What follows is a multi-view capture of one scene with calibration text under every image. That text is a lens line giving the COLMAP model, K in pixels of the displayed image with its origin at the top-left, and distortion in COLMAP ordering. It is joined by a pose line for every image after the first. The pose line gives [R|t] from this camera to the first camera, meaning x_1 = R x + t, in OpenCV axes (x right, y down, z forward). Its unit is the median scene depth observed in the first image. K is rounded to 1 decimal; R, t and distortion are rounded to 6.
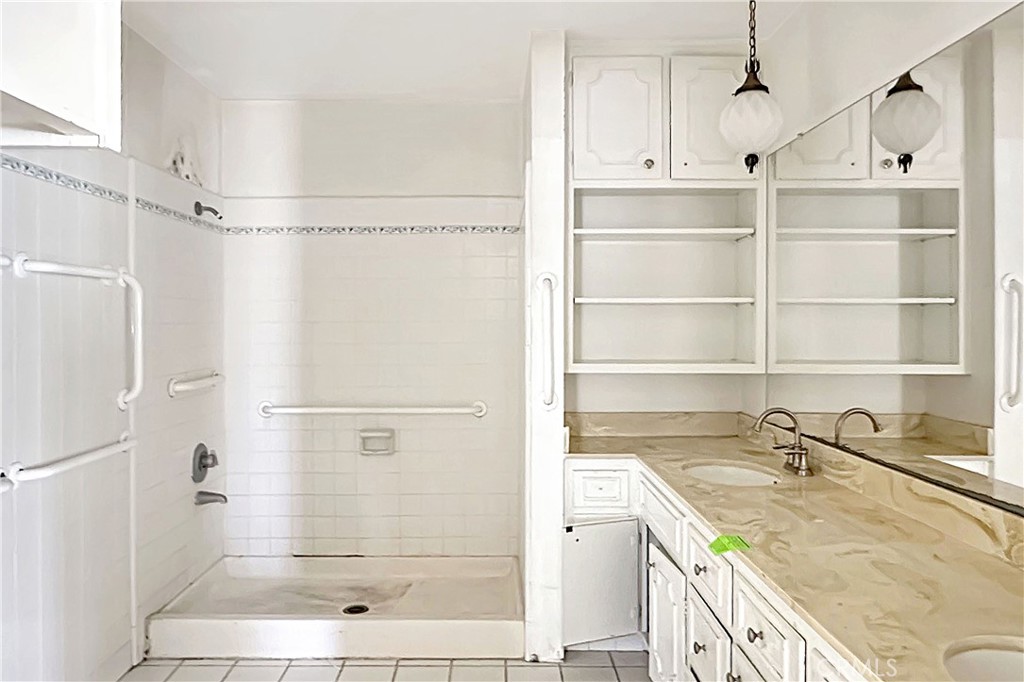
lens RADIAL K [[640.9, 0, 505.5], [0, 640.9, 342.4], [0, 0, 1]] dist [-0.005705, -0.000991]
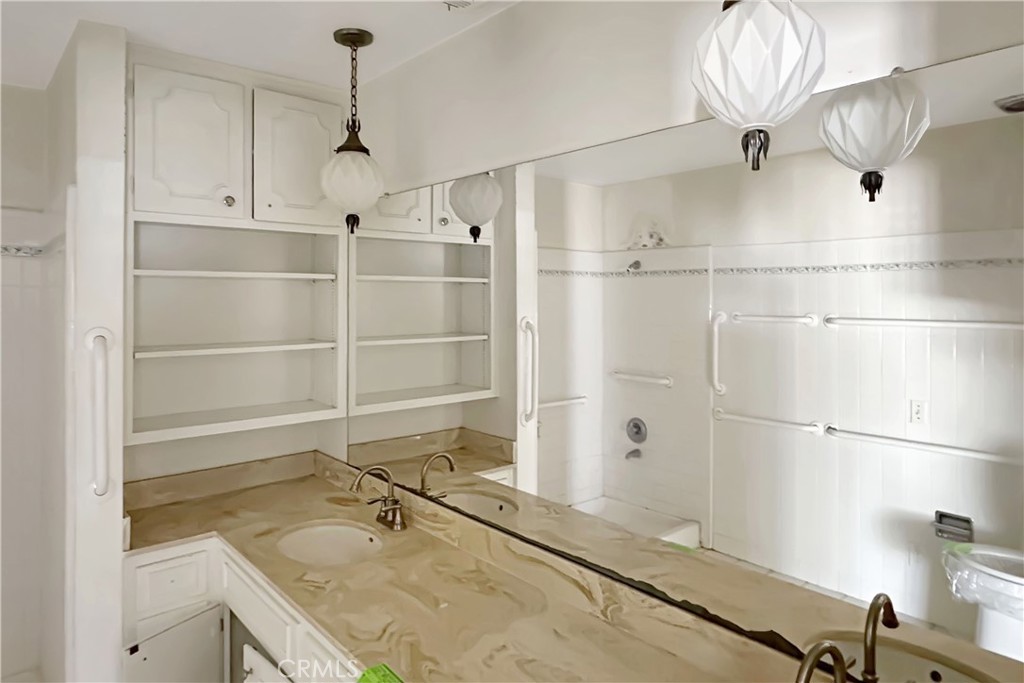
lens RADIAL K [[640.9, 0, 505.5], [0, 640.9, 342.9], [0, 0, 1]] dist [-0.005705, -0.000991]
pose [[0.788361, -0.004758, 0.615194, -0.022610], [0.026664, 0.999295, -0.026442, -0.054512], [-0.614635, 0.037250, 0.787932, 0.082503]]
